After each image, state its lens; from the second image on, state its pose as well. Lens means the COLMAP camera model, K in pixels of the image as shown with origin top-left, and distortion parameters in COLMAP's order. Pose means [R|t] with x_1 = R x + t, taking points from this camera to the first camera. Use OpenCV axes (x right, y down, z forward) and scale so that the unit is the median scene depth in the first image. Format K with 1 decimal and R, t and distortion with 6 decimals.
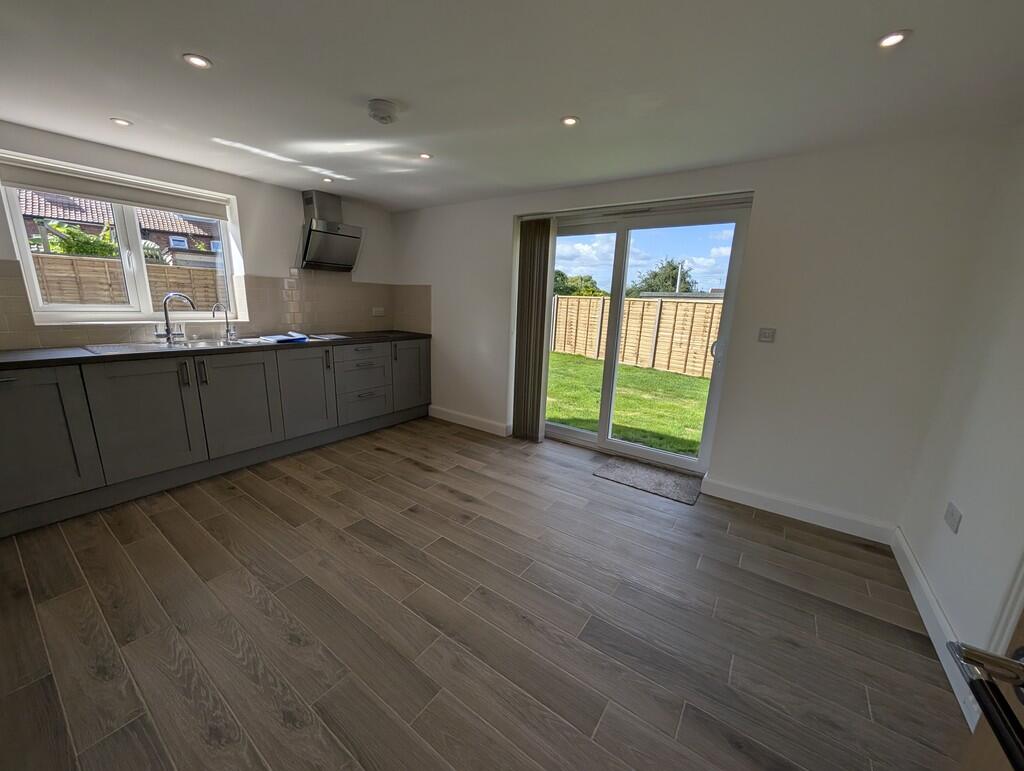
lens RADIAL K [[387.2, 0, 507.6], [0, 387.2, 387.5], [0, 0, 1]] dist [0.002944, -0.000176]
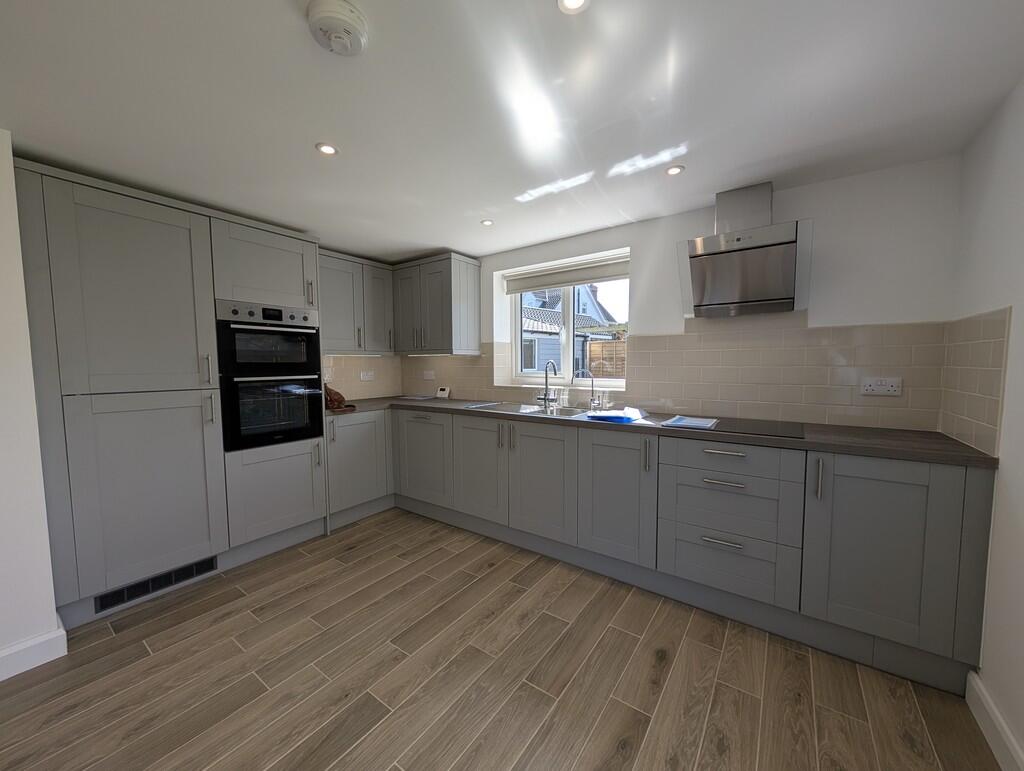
lens RADIAL K [[387.2, 0, 510.0], [0, 387.2, 390.6], [0, 0, 1]] dist [0.002944, -0.000176]
pose [[-0.002344, 0.039570, -0.999214, 0.171954], [-0.215099, 0.975807, 0.039147, -0.171609], [0.976589, 0.215022, 0.006224, 0.860266]]
